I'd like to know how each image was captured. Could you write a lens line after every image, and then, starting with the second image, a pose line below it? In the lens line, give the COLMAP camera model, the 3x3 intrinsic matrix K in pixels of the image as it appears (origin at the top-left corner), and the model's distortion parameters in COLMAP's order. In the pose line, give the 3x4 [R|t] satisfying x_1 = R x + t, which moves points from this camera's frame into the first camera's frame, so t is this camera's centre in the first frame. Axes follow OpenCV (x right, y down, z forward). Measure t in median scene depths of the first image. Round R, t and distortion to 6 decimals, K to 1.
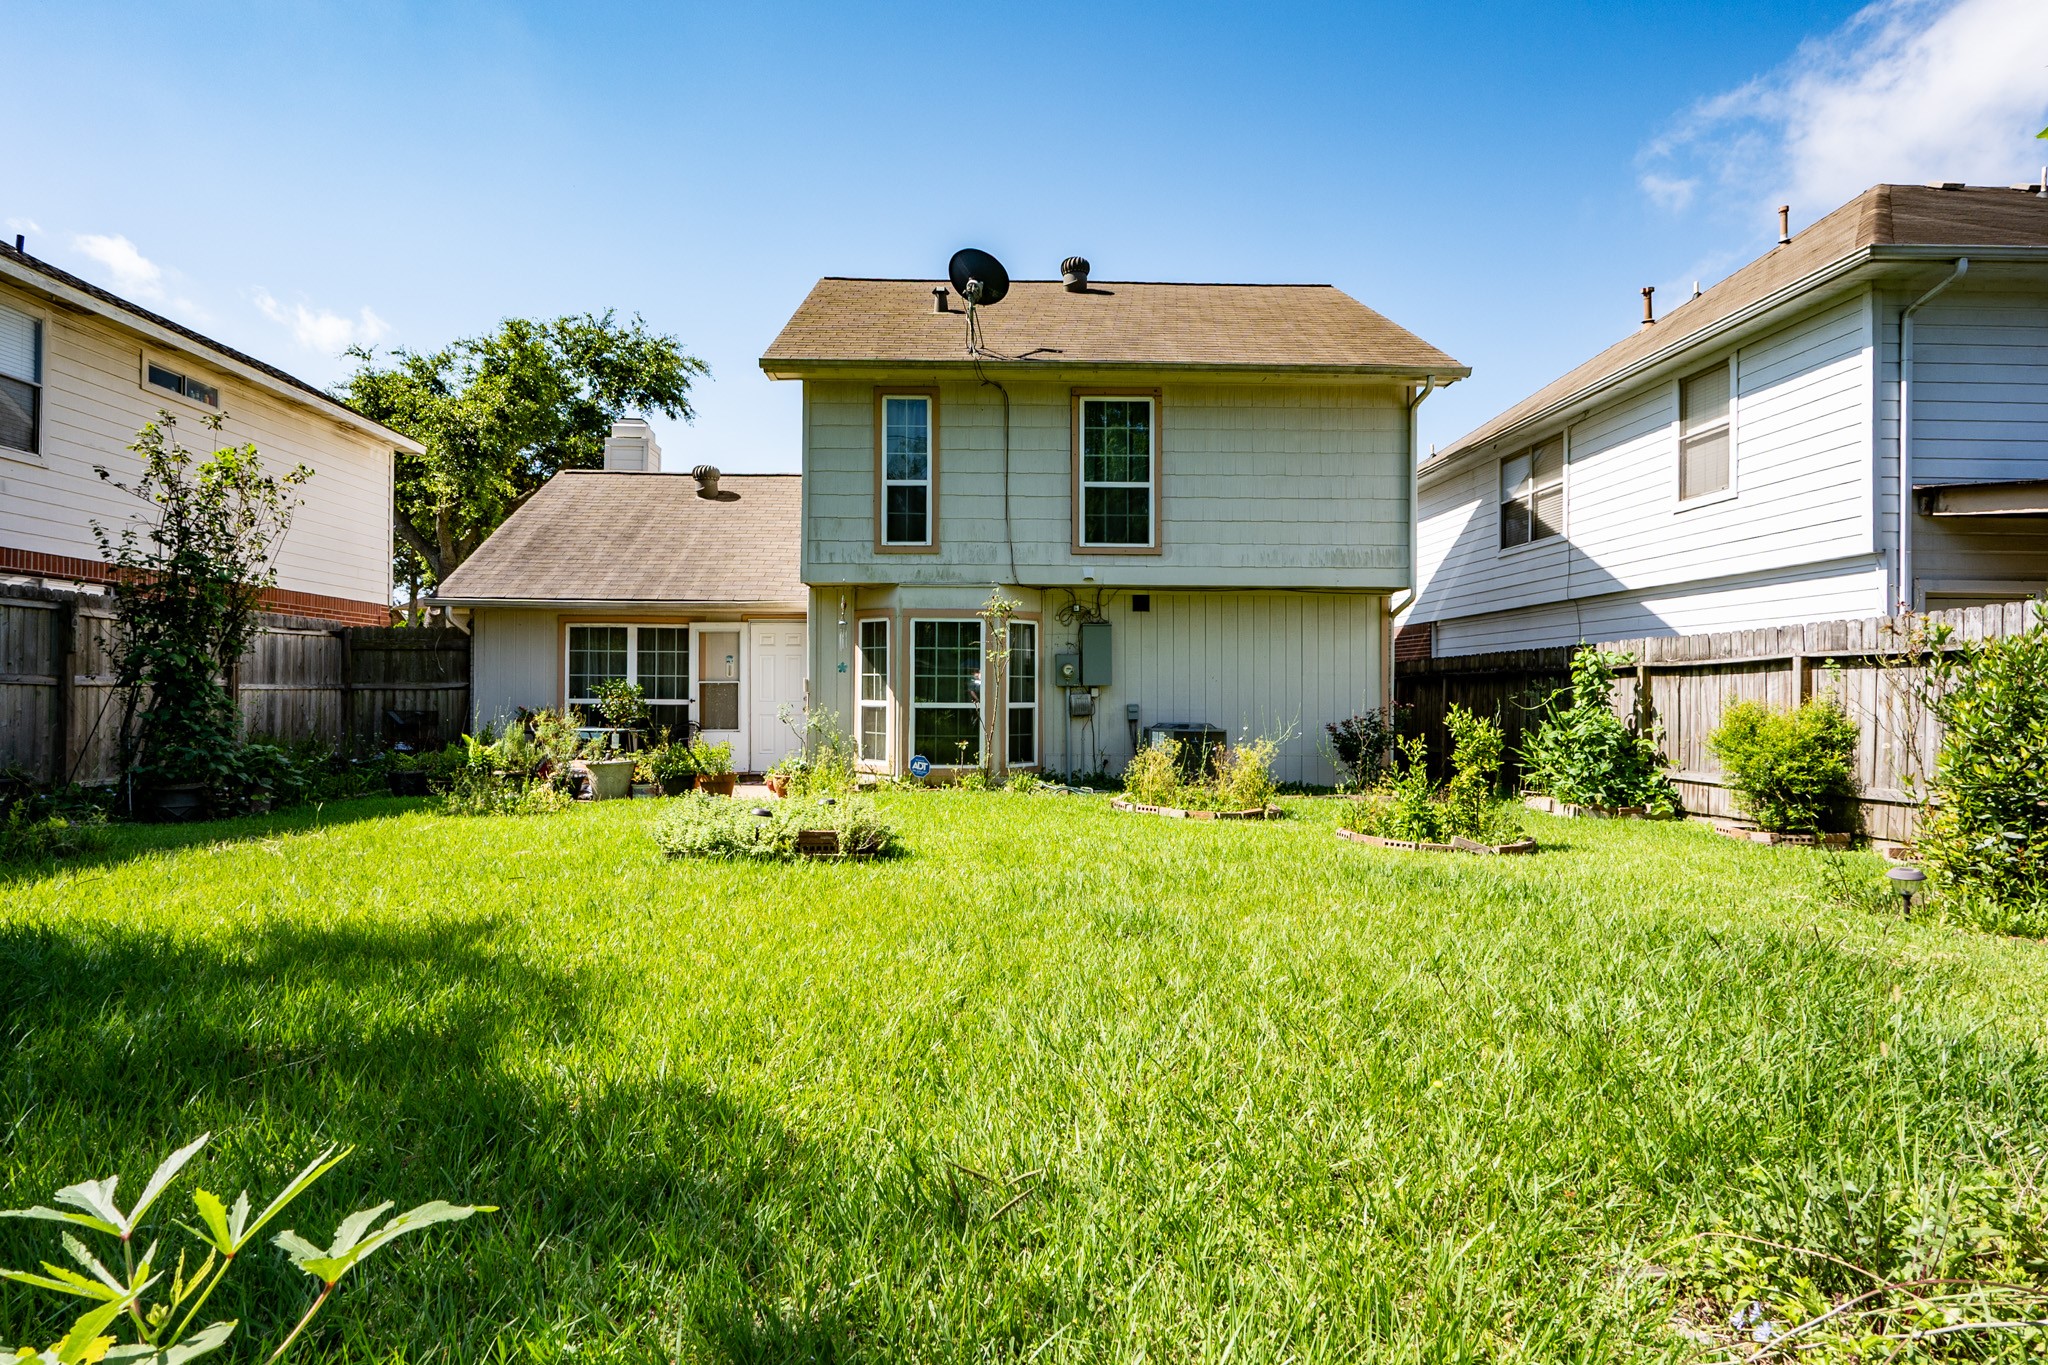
lens RADIAL K [[990.2, 0, 1020.9], [0, 990.2, 693.4], [0, 0, 1]] dist [-0.001248, 0.000319]
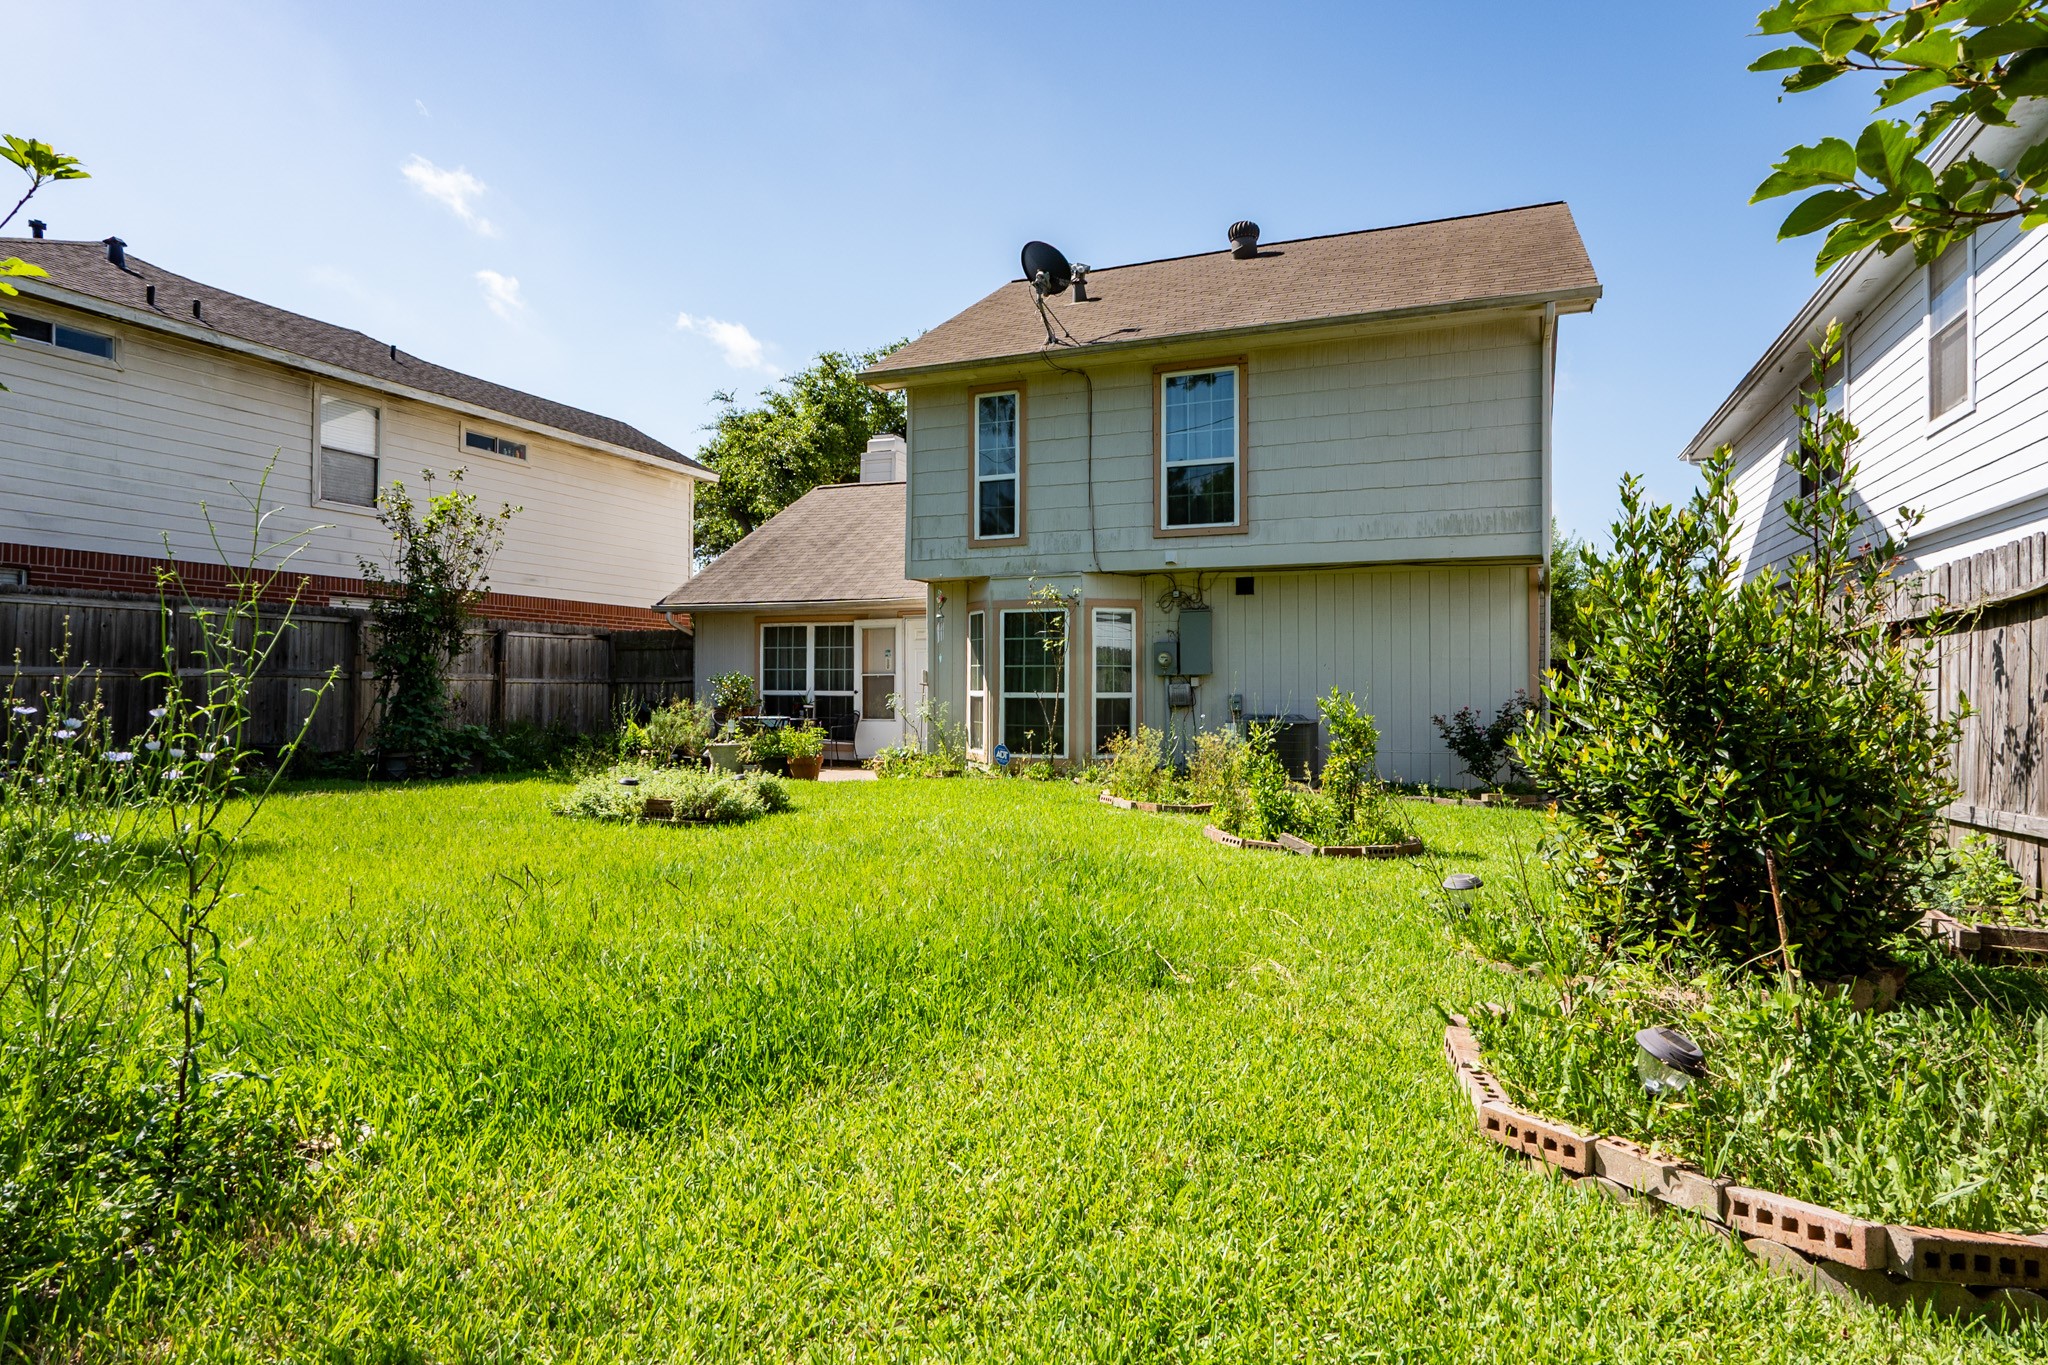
lens RADIAL K [[1026.0, 0, 1023.6], [0, 1026.0, 680.7], [0, 0, 1]] dist [-0.003379, 0.000123]
pose [[0.929994, -0.005620, -0.367531, 0.297155], [0.002167, 0.999950, -0.009807, 0.007579], [0.367568, 0.008324, 0.929959, 0.026609]]
